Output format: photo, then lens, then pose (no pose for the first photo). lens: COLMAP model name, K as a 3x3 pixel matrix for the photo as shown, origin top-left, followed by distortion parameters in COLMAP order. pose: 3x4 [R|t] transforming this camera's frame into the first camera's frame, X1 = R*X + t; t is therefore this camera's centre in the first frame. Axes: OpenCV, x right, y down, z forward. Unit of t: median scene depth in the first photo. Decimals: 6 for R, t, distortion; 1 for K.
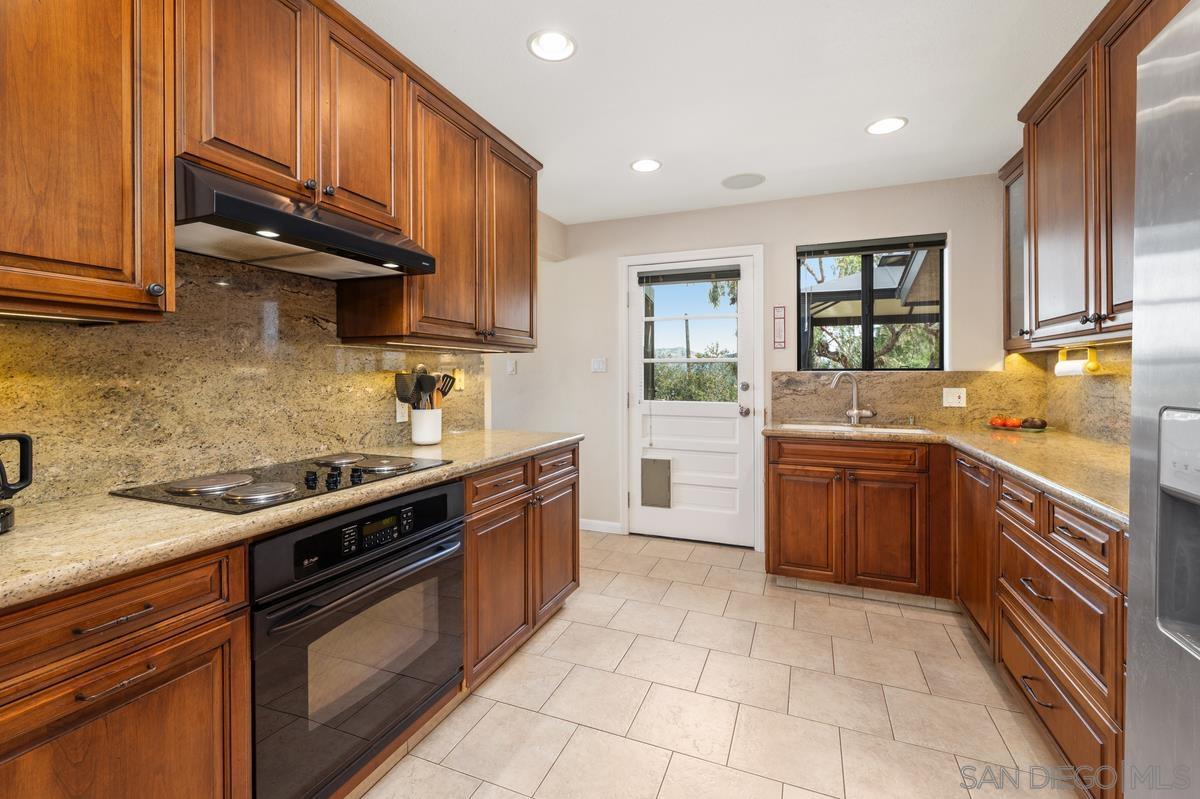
lens RADIAL K [[505.3, 0, 602.1], [0, 505.3, 377.9], [0, 0, 1]] dist [-0.004511, -0.000157]
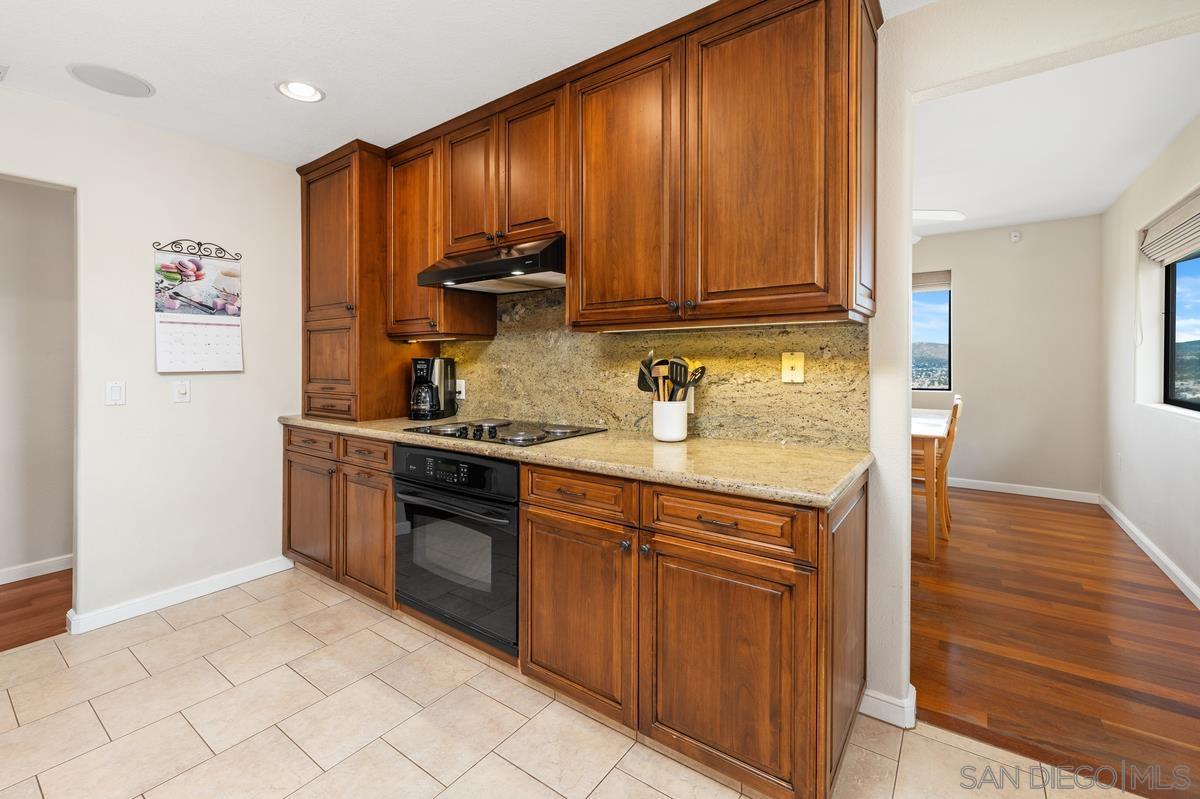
lens RADIAL K [[505.3, 0, 627.5], [0, 505.3, 362.2], [0, 0, 1]] dist [-0.004511, -0.000157]
pose [[-0.206718, 0.004952, -0.978388, 0.658640], [-0.001551, 0.999984, 0.005389, -0.012418], [0.978399, 0.002631, -0.206707, 1.380227]]
